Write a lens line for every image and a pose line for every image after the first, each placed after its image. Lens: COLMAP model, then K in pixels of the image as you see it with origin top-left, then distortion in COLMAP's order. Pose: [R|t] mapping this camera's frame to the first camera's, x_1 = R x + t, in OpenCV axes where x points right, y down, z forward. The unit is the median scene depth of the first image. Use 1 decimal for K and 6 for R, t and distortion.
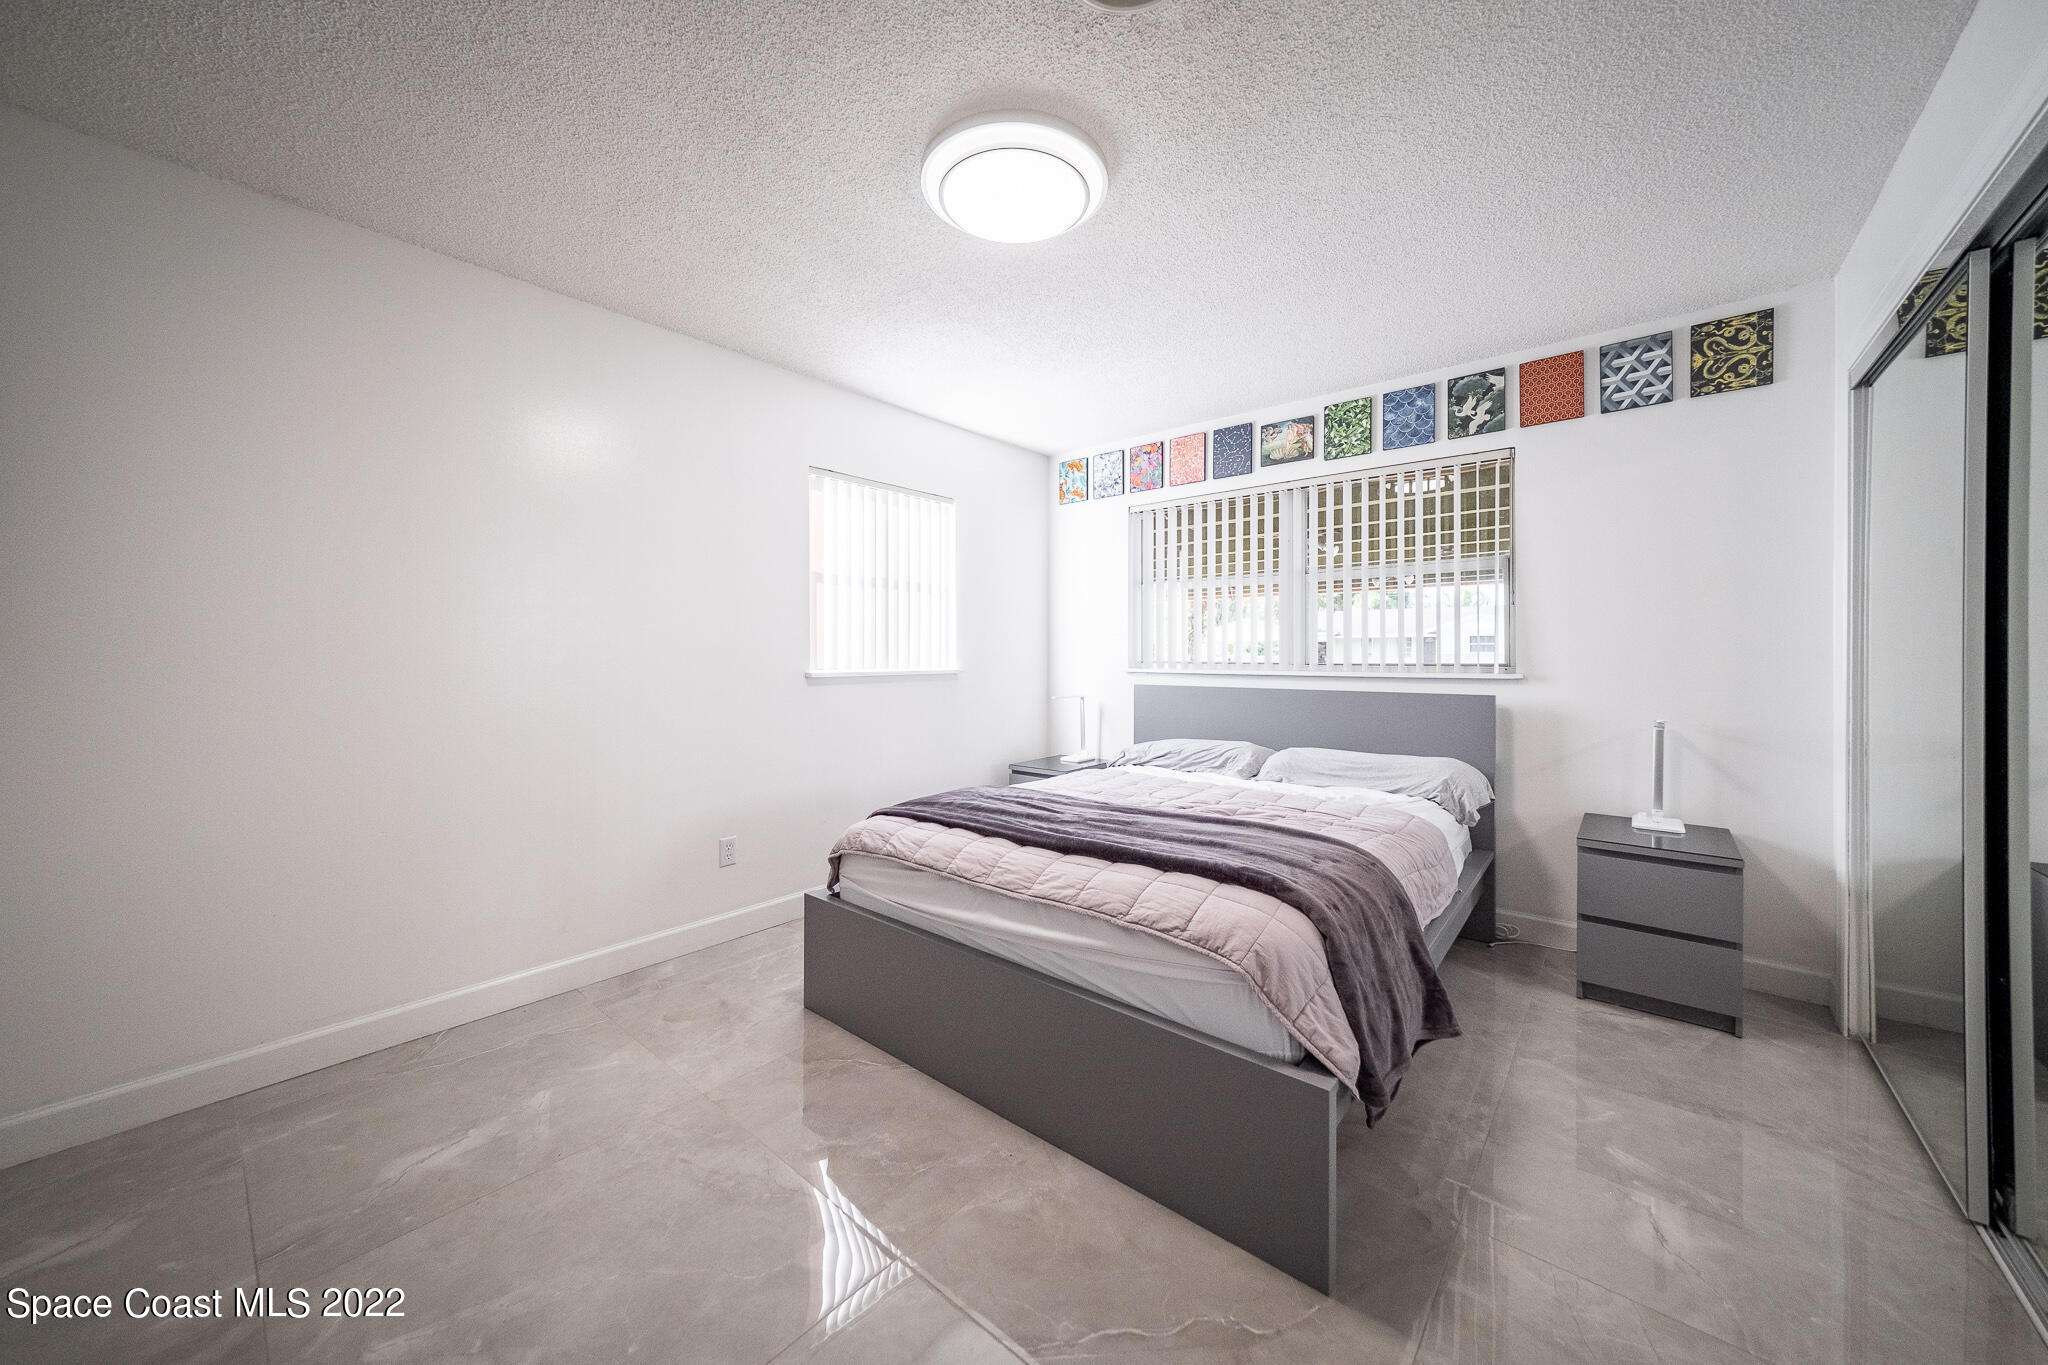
lens RADIAL K [[724.6, 0, 988.8], [0, 724.6, 644.1], [0, 0, 1]] dist [-0.000585, -0.000154]
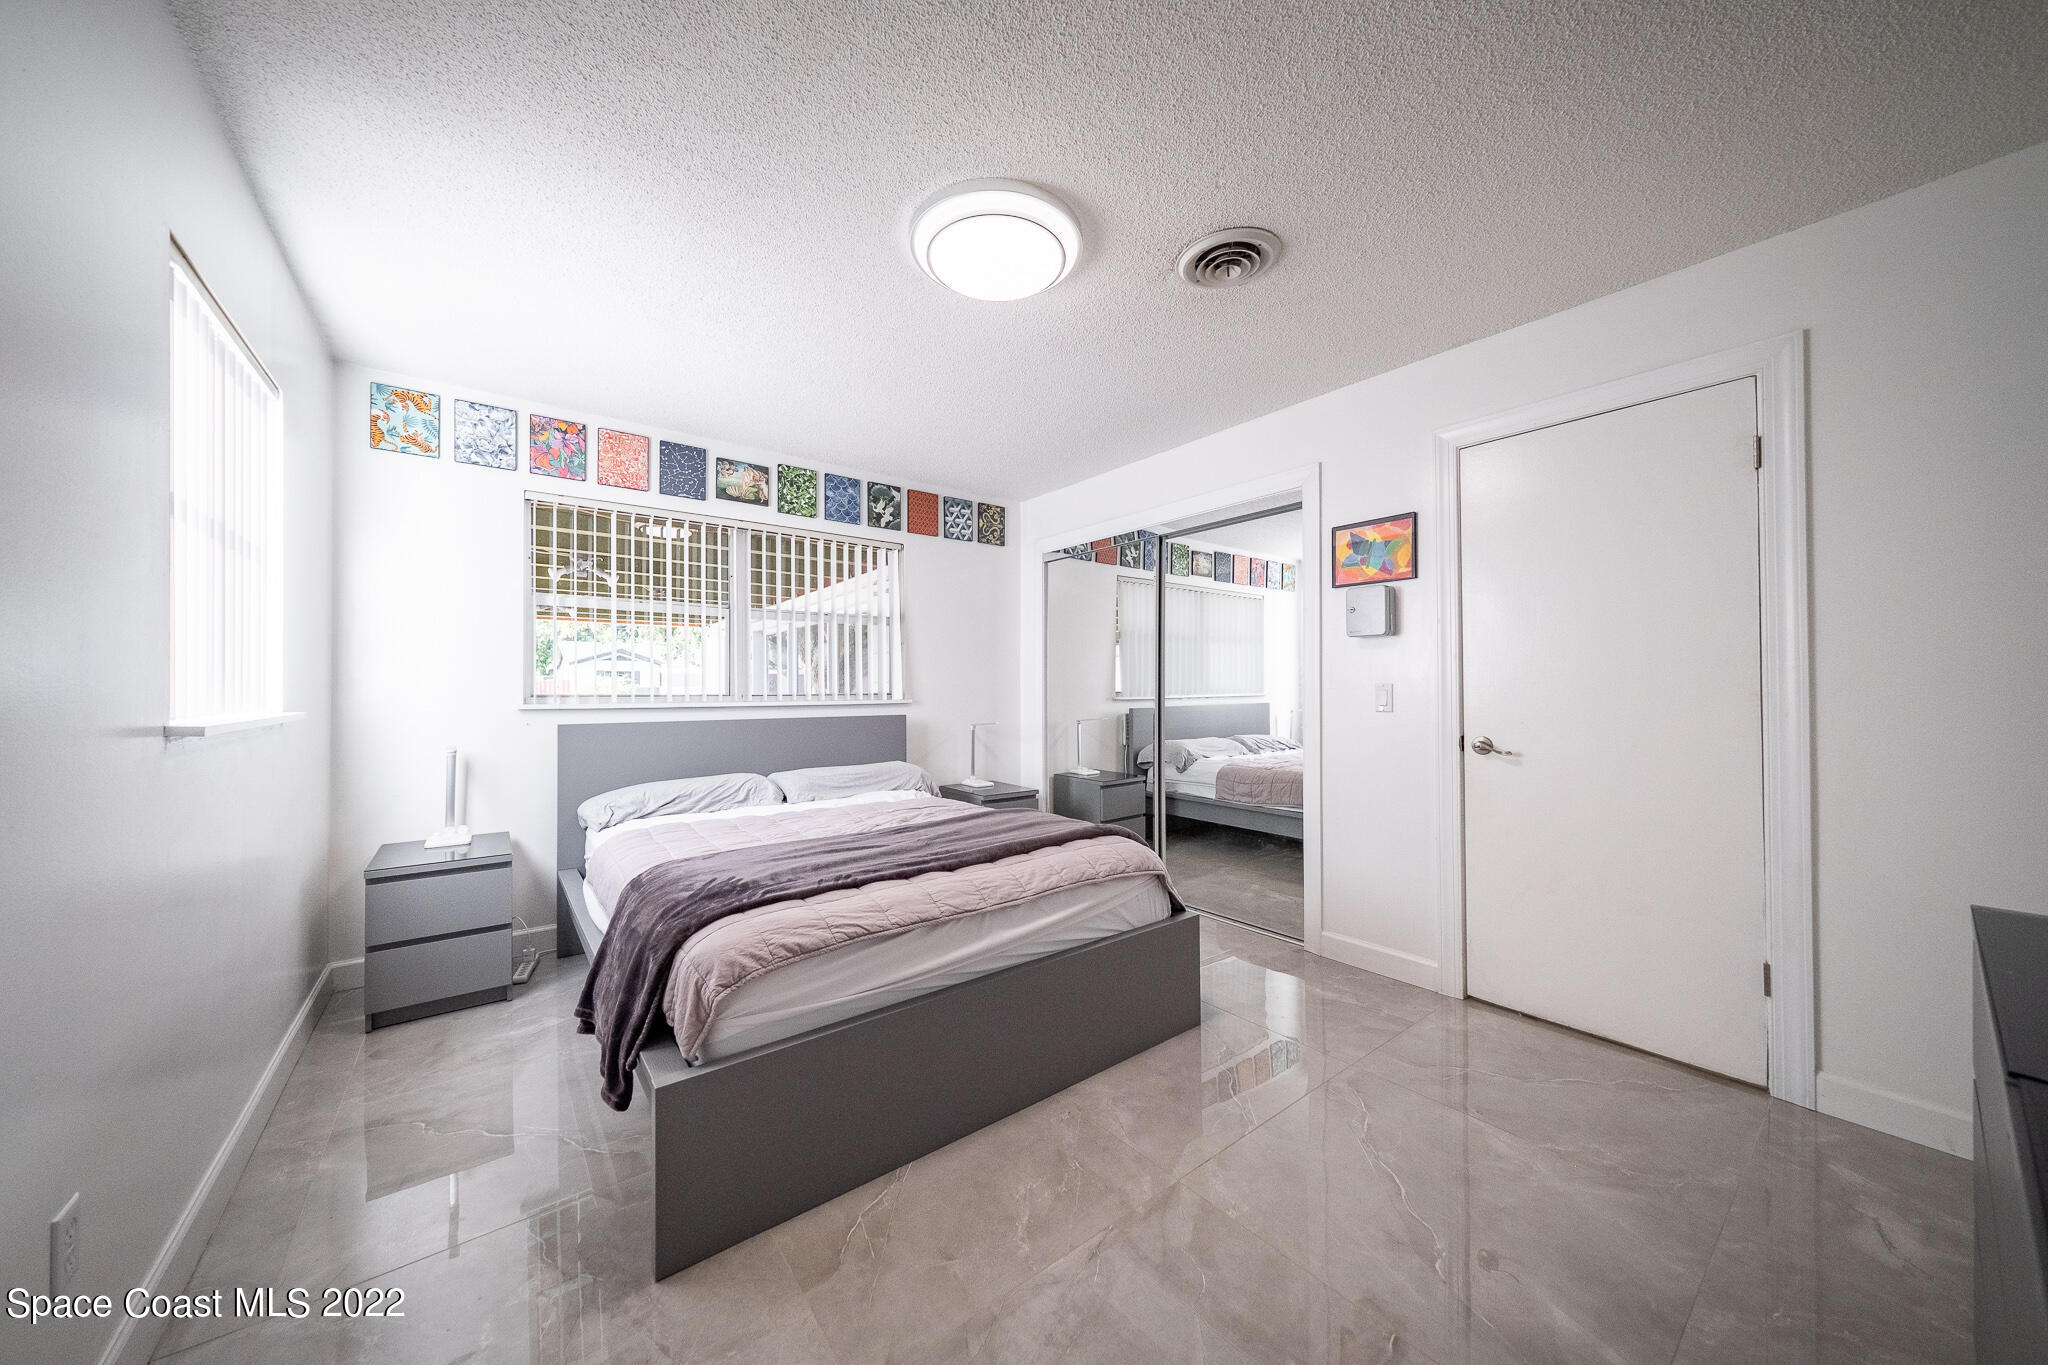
lens RADIAL K [[695.2, 0, 1018.5], [0, 695.2, 687.9], [0, 0, 1]] dist [0.001144, -0.000064]
pose [[0.183865, 0.000226, 0.982951, -0.529288], [-0.014921, 0.999885, 0.002561, 0.011167], [-0.982838, -0.015138, 0.183848, 0.432800]]
